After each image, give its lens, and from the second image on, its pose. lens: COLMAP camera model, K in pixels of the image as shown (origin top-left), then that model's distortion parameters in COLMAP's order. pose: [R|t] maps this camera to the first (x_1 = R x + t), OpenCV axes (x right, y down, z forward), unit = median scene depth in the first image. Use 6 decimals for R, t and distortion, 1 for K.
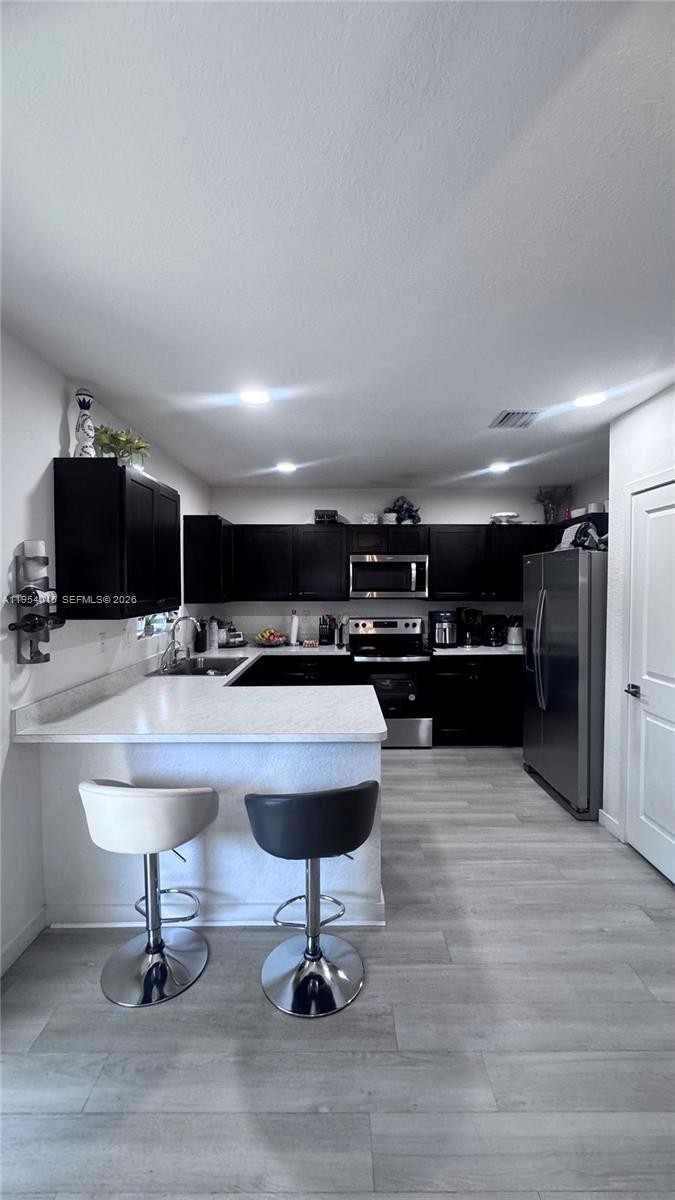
lens RADIAL K [[481.6, 0, 338.8], [0, 481.6, 599.7], [0, 0, 1]] dist [-0.000805, -0.000297]
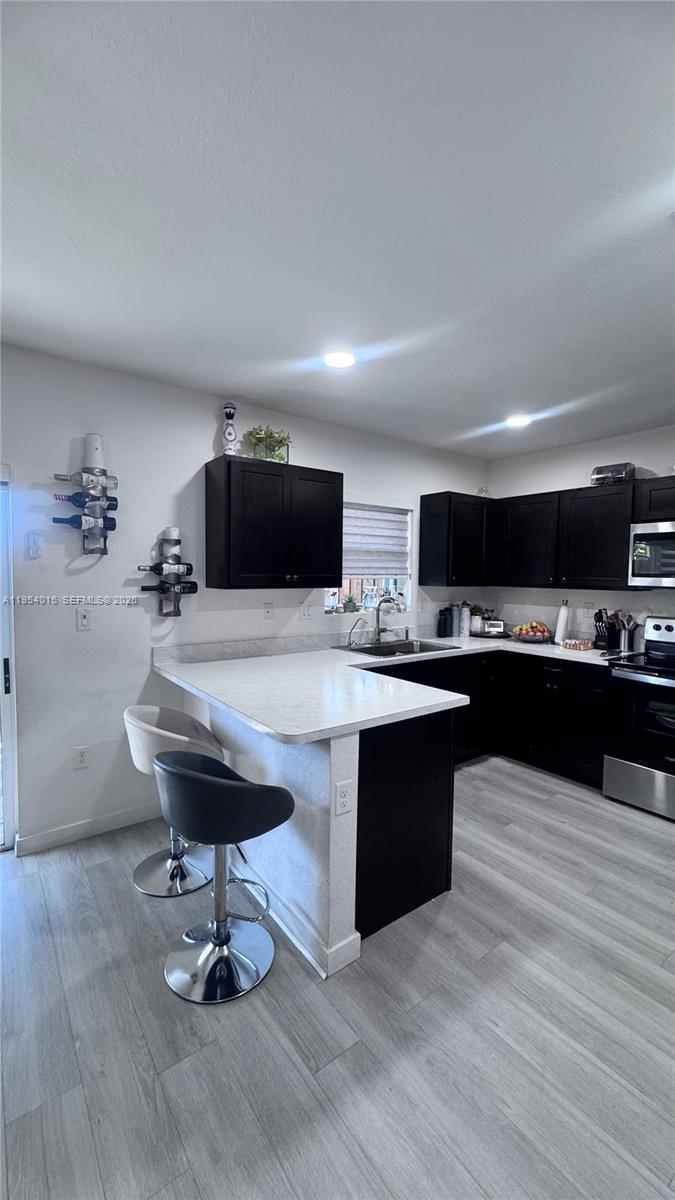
lens RADIAL K [[481.6, 0, 337.6], [0, 481.6, 600.8], [0, 0, 1]] dist [-0.000805, -0.000297]
pose [[0.594349, 0.053338, -0.802437, 0.630003], [-0.036907, 0.998556, 0.039038, 0.011781], [0.803360, 0.006414, 0.595459, 0.467662]]
